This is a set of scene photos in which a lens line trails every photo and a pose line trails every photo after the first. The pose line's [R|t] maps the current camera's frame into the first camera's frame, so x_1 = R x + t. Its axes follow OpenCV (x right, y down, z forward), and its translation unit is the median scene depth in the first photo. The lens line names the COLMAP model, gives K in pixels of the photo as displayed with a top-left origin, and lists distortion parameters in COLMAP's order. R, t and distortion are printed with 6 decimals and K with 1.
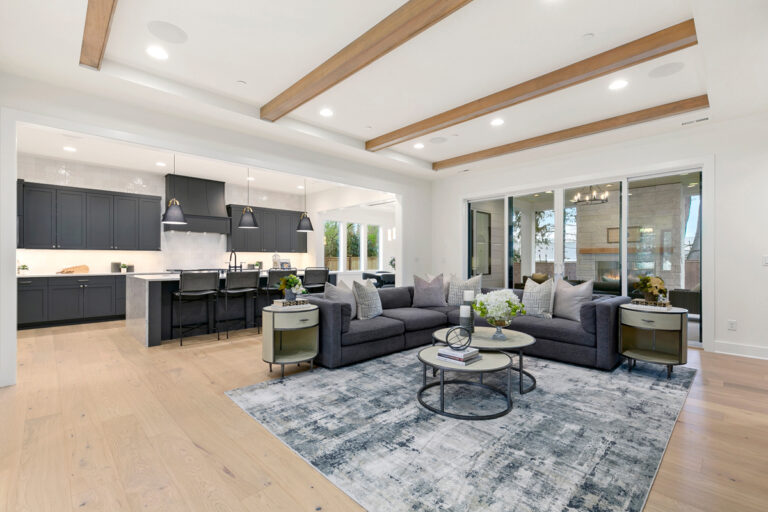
lens RADIAL K [[346.9, 0, 389.8], [0, 346.9, 260.2], [0, 0, 1]] dist [0.005502, -0.000781]
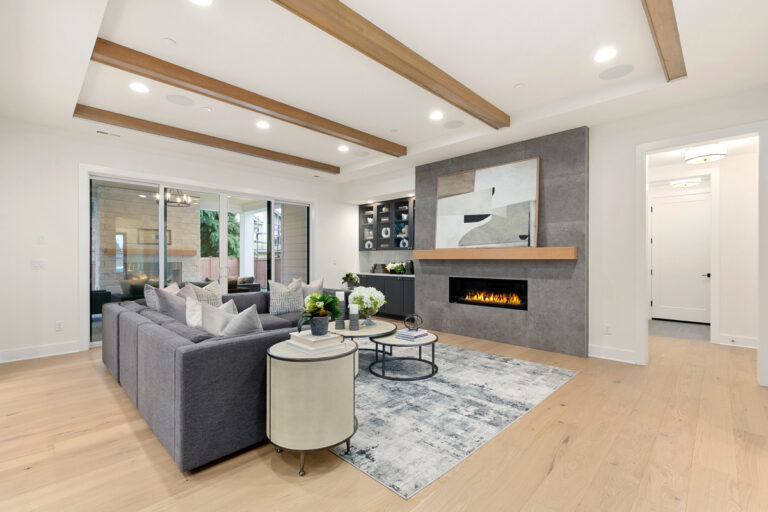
lens RADIAL K [[346.9, 0, 384.5], [0, 346.9, 253.1], [0, 0, 1]] dist [0.005502, -0.000781]
pose [[-0.028942, 0.023668, 0.999301, -0.805285], [0.007817, 0.999694, -0.023451, -0.005452], [-0.999551, 0.007133, -0.029118, 0.806859]]
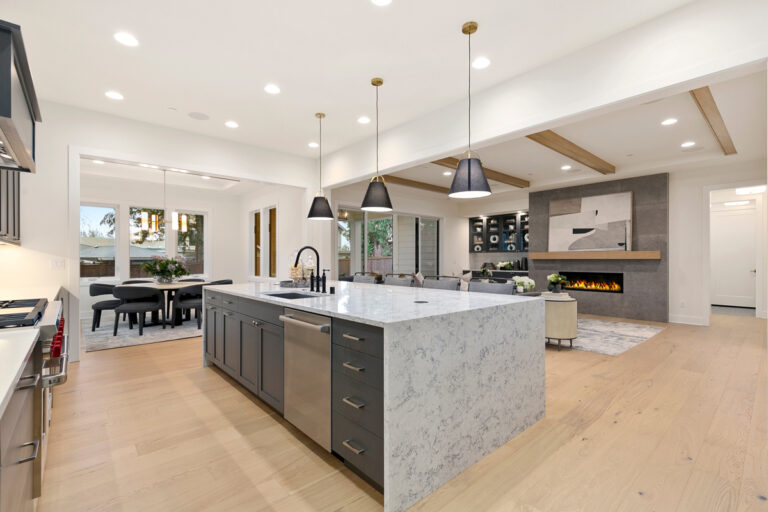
lens RADIAL K [[346.9, 0, 390.0], [0, 346.9, 255.1], [0, 0, 1]] dist [0.005502, -0.000781]
pose [[0.039216, 0.018396, 0.999061, -1.308011], [0.008963, 0.999784, -0.018762, -0.005837], [-0.999191, 0.009690, 0.039043, 1.269641]]
